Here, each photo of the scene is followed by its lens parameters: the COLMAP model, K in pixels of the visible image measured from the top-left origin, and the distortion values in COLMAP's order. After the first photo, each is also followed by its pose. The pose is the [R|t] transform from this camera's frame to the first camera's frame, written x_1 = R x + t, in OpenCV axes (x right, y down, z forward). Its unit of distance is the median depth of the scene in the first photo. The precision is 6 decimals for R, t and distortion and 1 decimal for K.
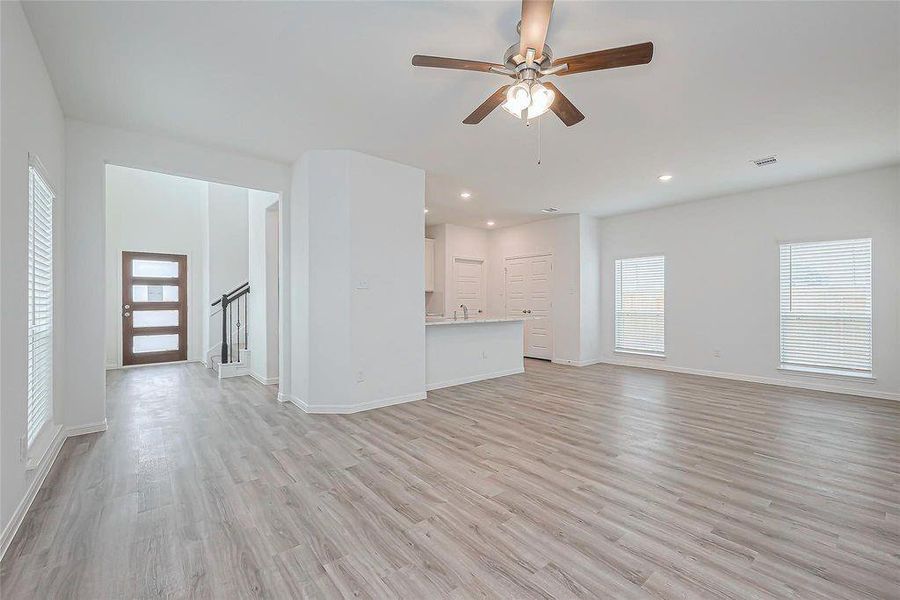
lens RADIAL K [[380.3, 0, 480.6], [0, 380.3, 299.5], [0, 0, 1]] dist [0.000154, 0.000647]
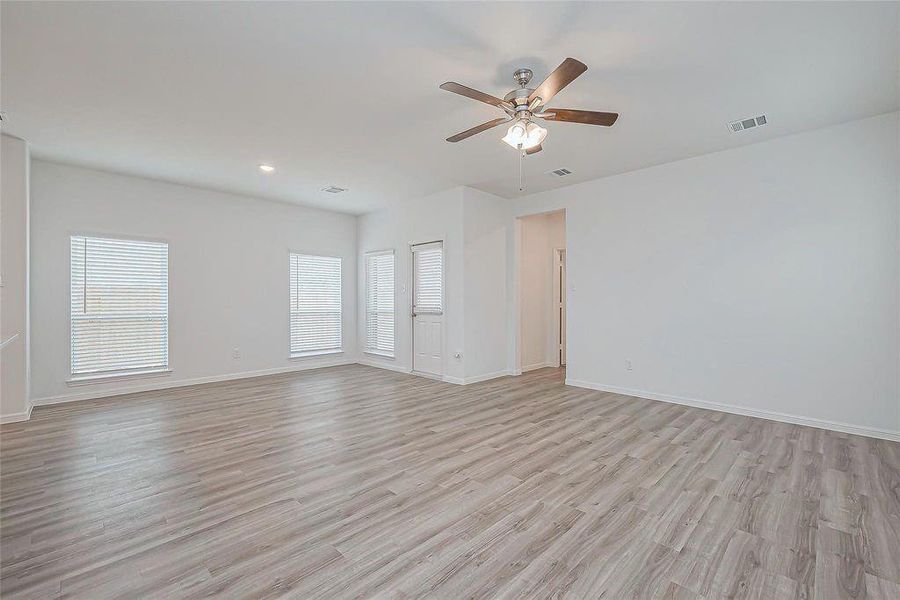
lens RADIAL K [[380.3, 0, 480.6], [0, 380.3, 299.5], [0, 0, 1]] dist [0.000154, 0.000647]
pose [[-0.094602, 0.004693, 0.995504, -0.766102], [-0.002731, 0.999984, -0.004973, 0.007950], [-0.995511, -0.003189, -0.094588, 0.897243]]
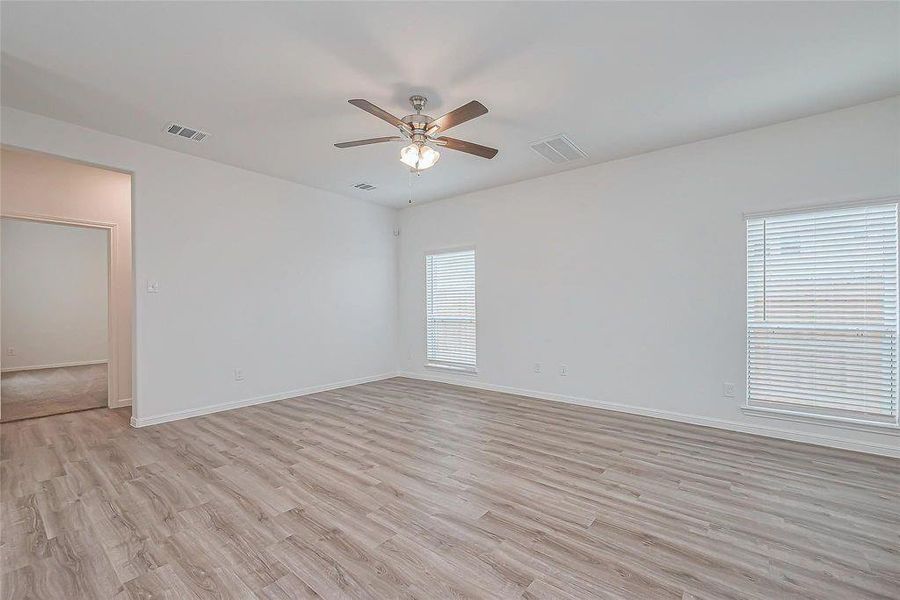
lens RADIAL K [[375.3, 0, 459.8], [0, 375.3, 279.2], [0, 0, 1]] dist [-0.000759, -0.000107]
pose [[-0.984579, -0.008266, -0.174747, 0.156177], [0.004694, 0.997275, -0.073621, 0.023754], [0.174879, -0.073306, -0.981857, 1.660920]]
